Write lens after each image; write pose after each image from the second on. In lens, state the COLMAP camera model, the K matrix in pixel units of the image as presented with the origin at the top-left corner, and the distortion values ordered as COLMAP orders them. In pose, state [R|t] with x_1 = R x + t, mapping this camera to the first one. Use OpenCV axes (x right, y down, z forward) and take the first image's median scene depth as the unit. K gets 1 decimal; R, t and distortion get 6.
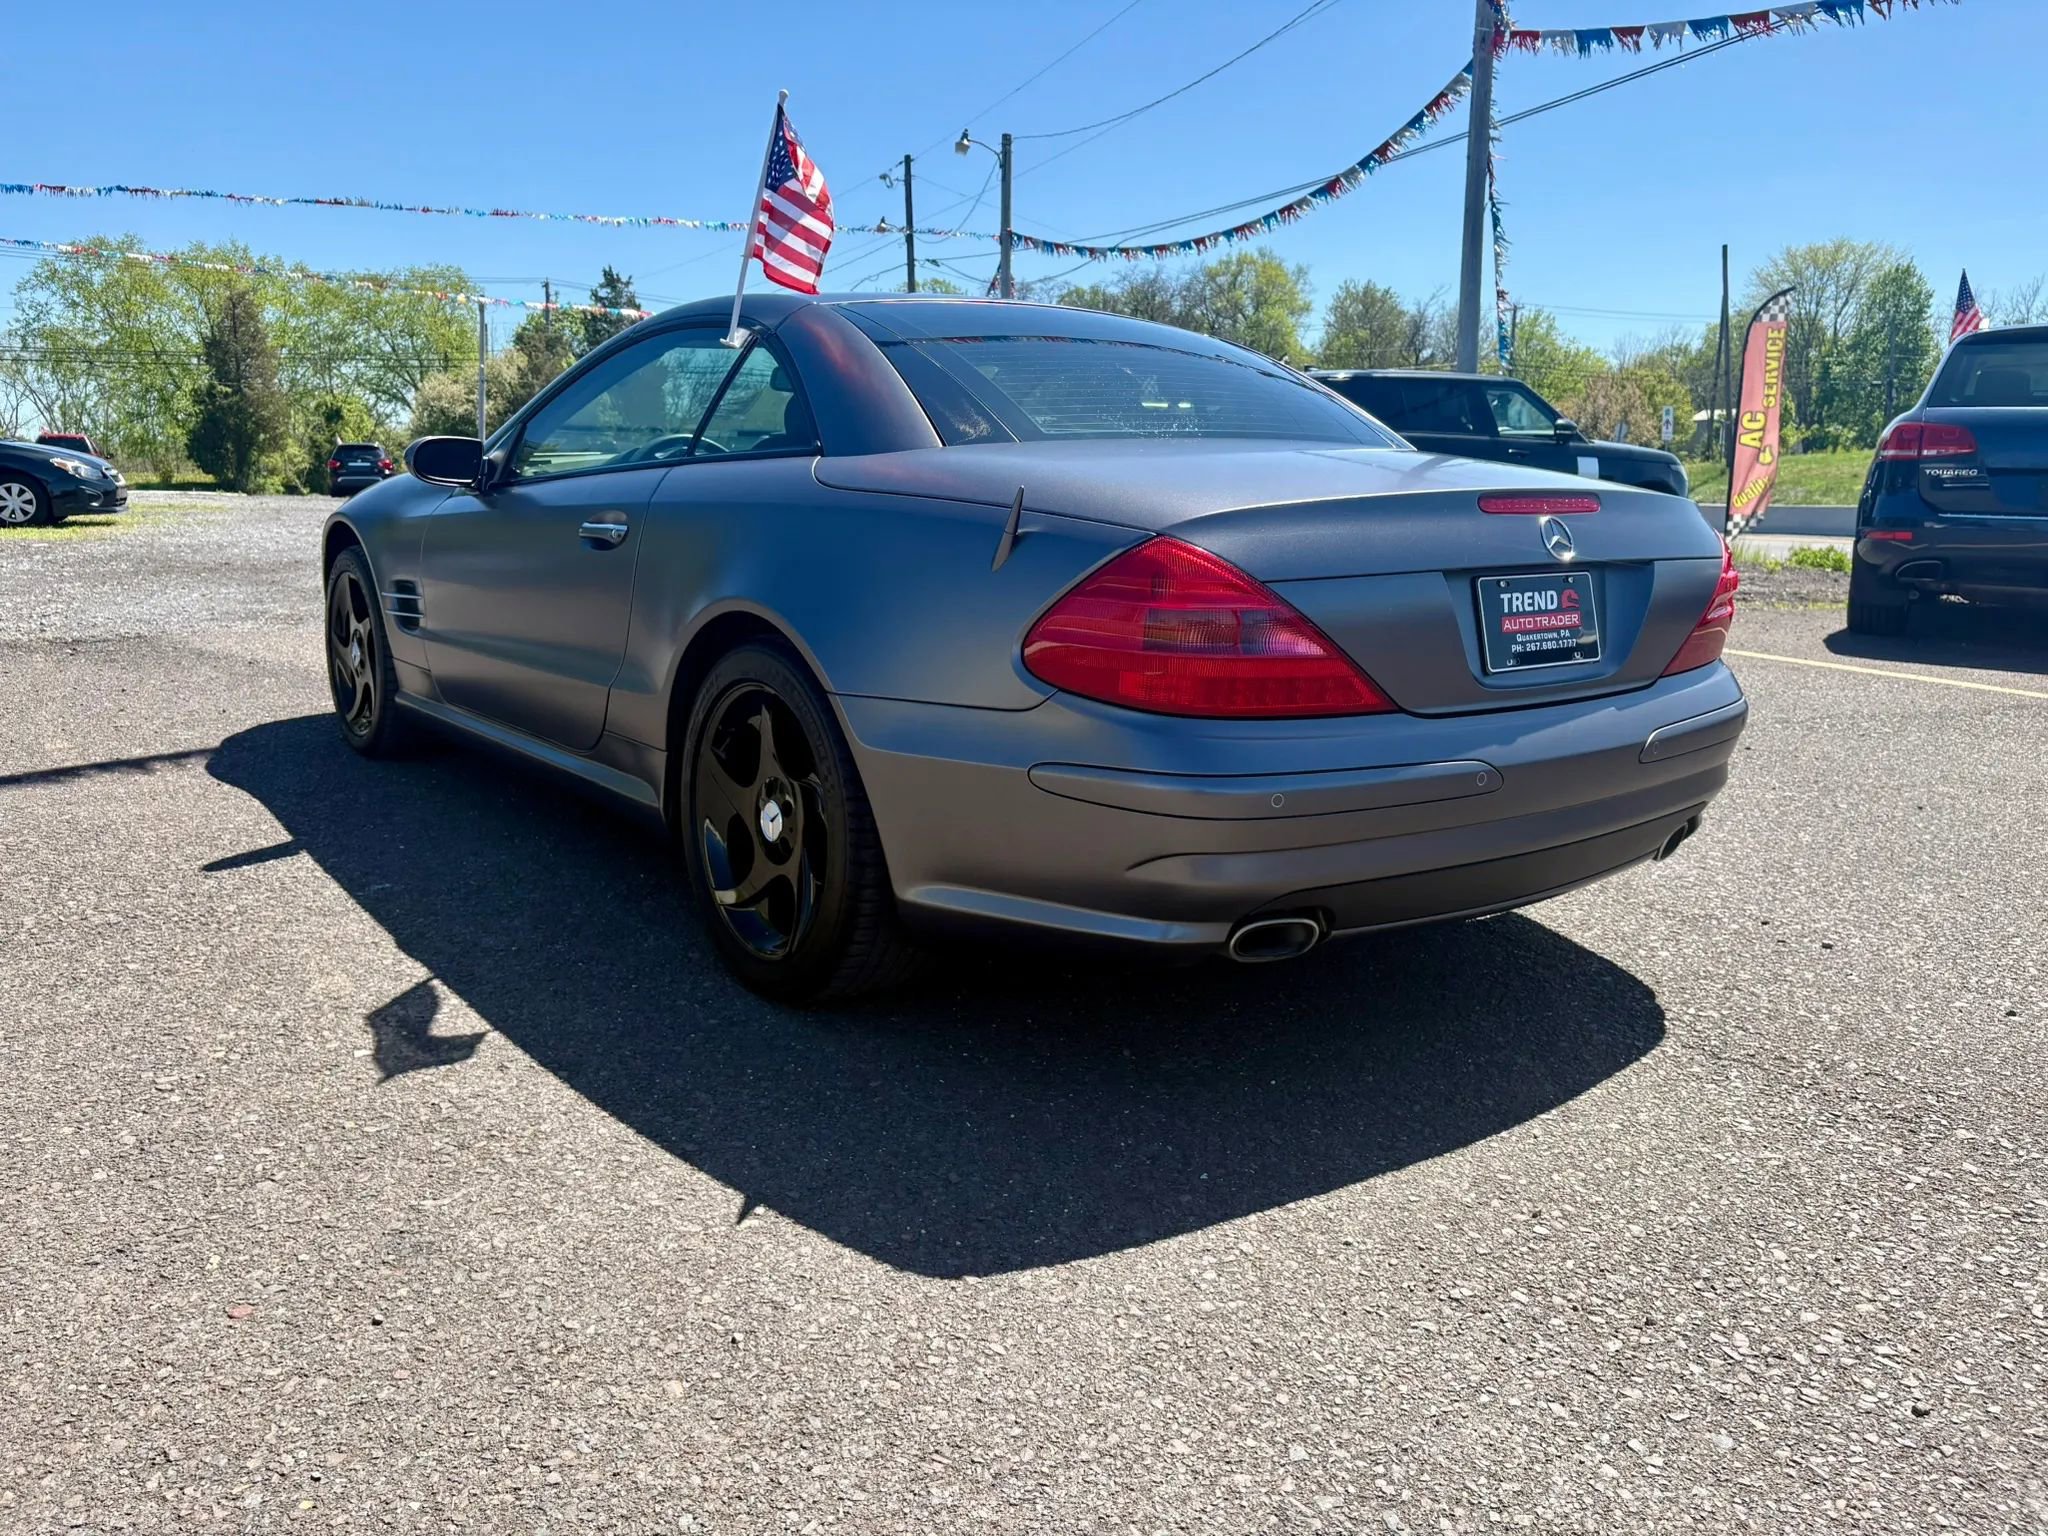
lens RADIAL K [[1561.4, 0, 1014.7], [0, 1561.4, 775.2], [0, 0, 1]] dist [0.044920, -0.049633]
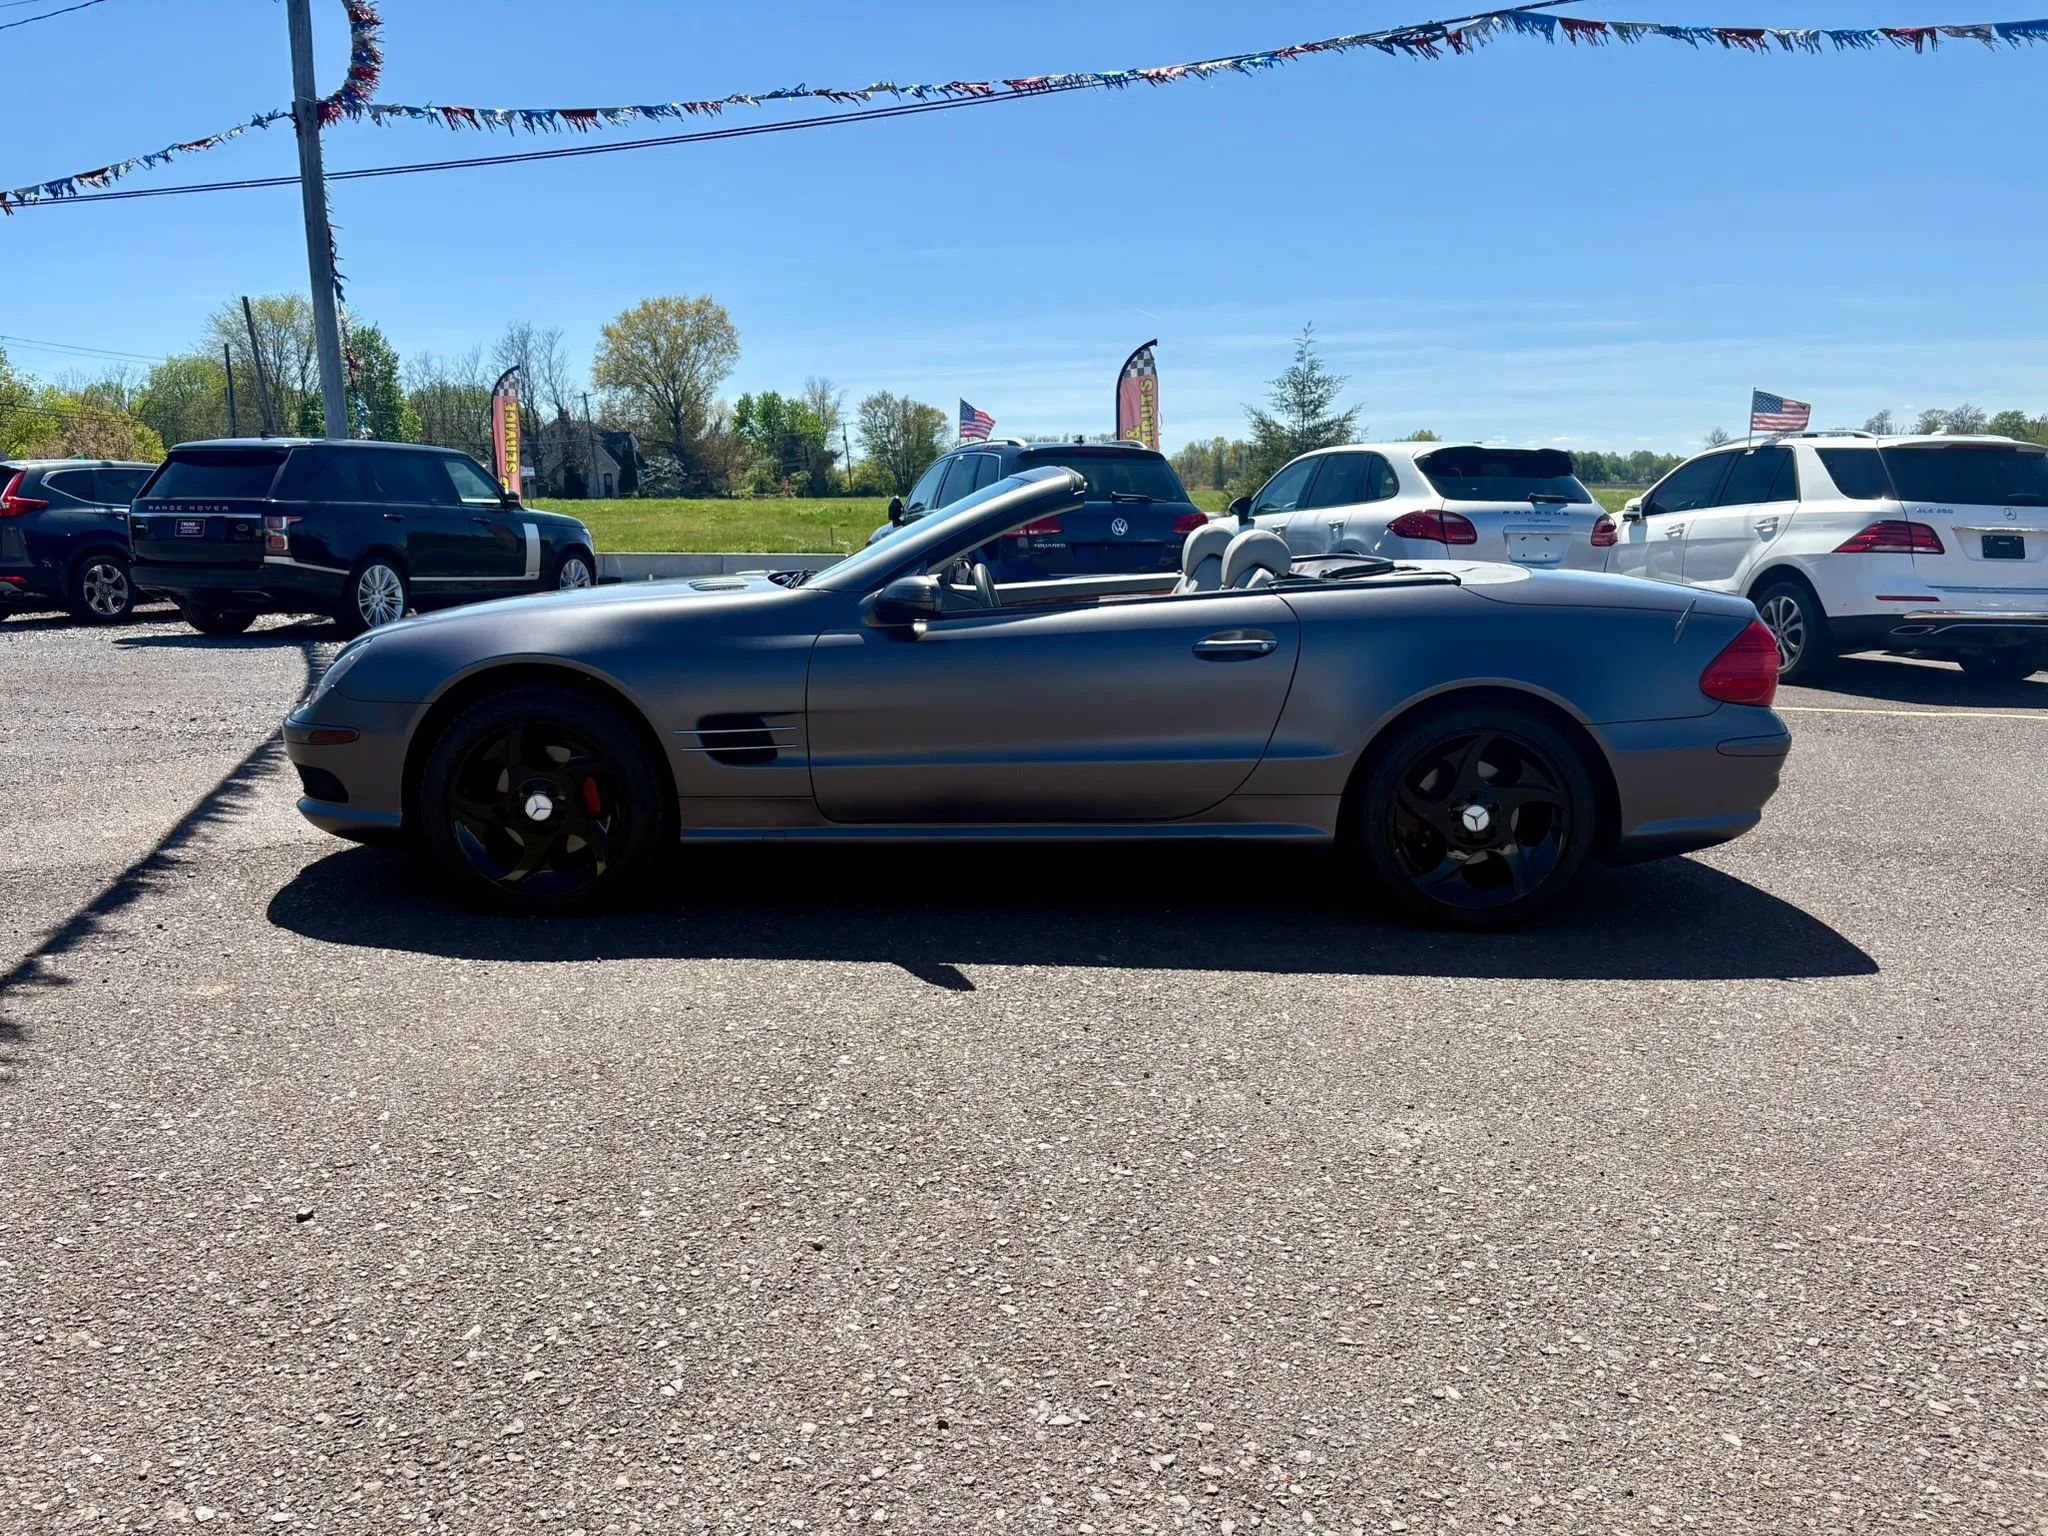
lens RADIAL K [[1561.4, 0, 1037.3], [0, 1561.4, 769.3], [0, 0, 1]] dist [0.044920, -0.049633]
pose [[0.595897, -0.139122, 0.790918, -1.346627], [0.162743, 0.985365, 0.050711, -0.138741], [-0.786398, 0.098498, 0.609817, 0.312712]]
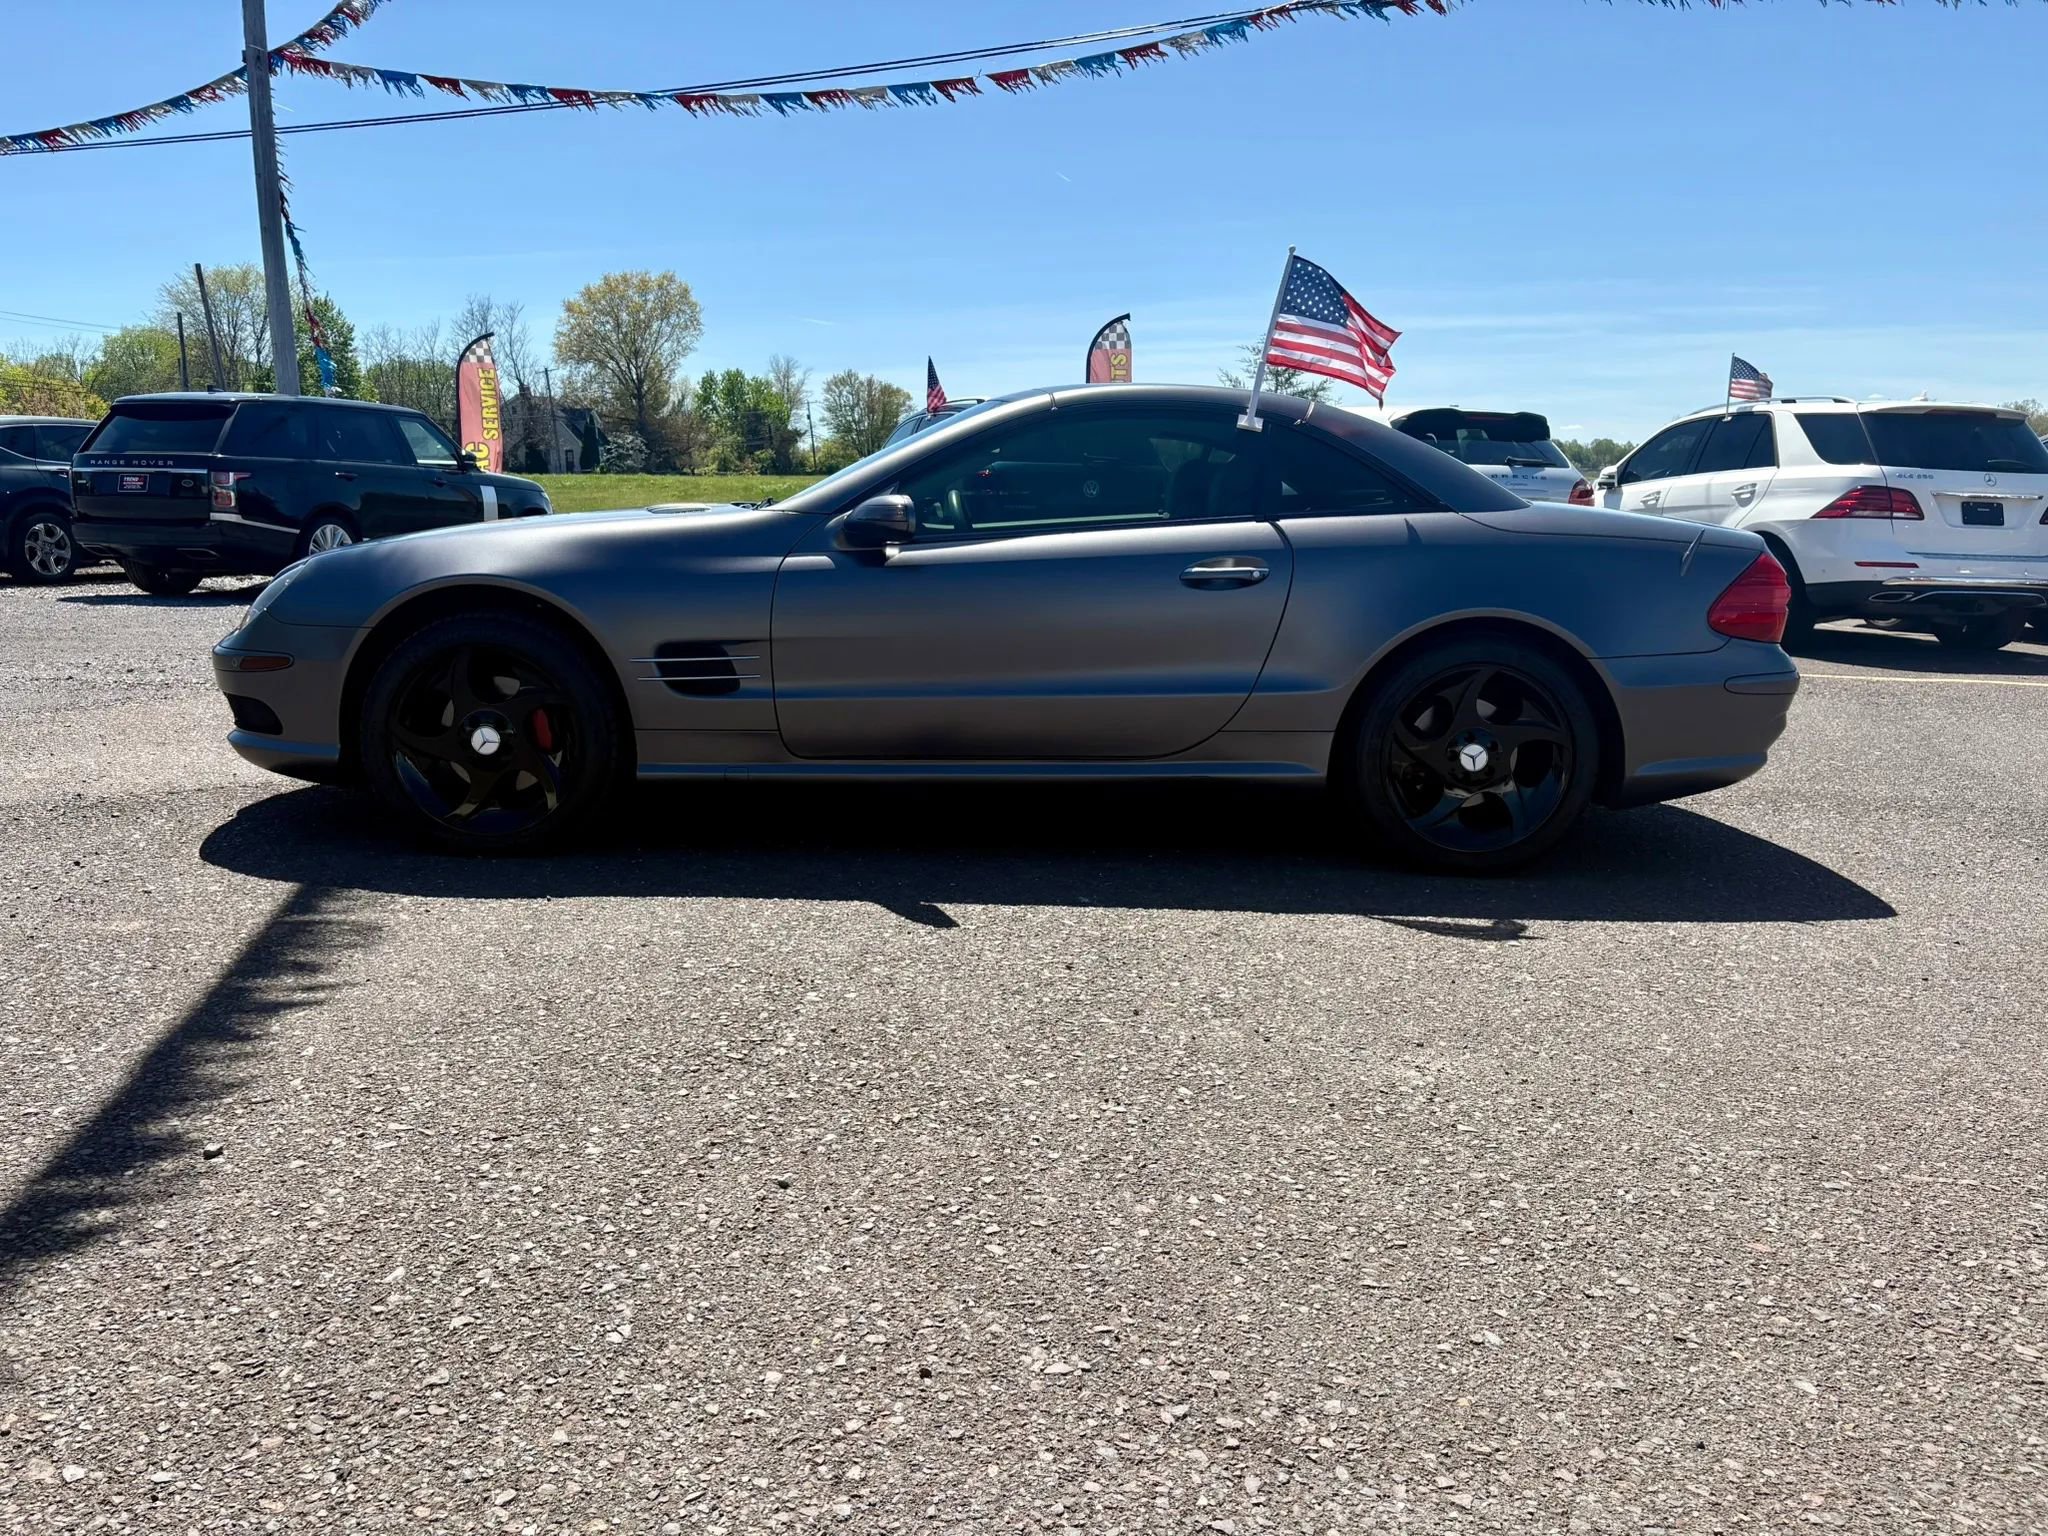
lens RADIAL K [[1561.4, 0, 1031.0], [0, 1561.4, 763.6], [0, 0, 1]] dist [0.044920, -0.049633]
pose [[0.581231, -0.142546, 0.801157, -1.307387], [0.157154, 0.985666, 0.061361, -0.100985], [-0.798419, 0.090241, 0.595301, 0.363804]]
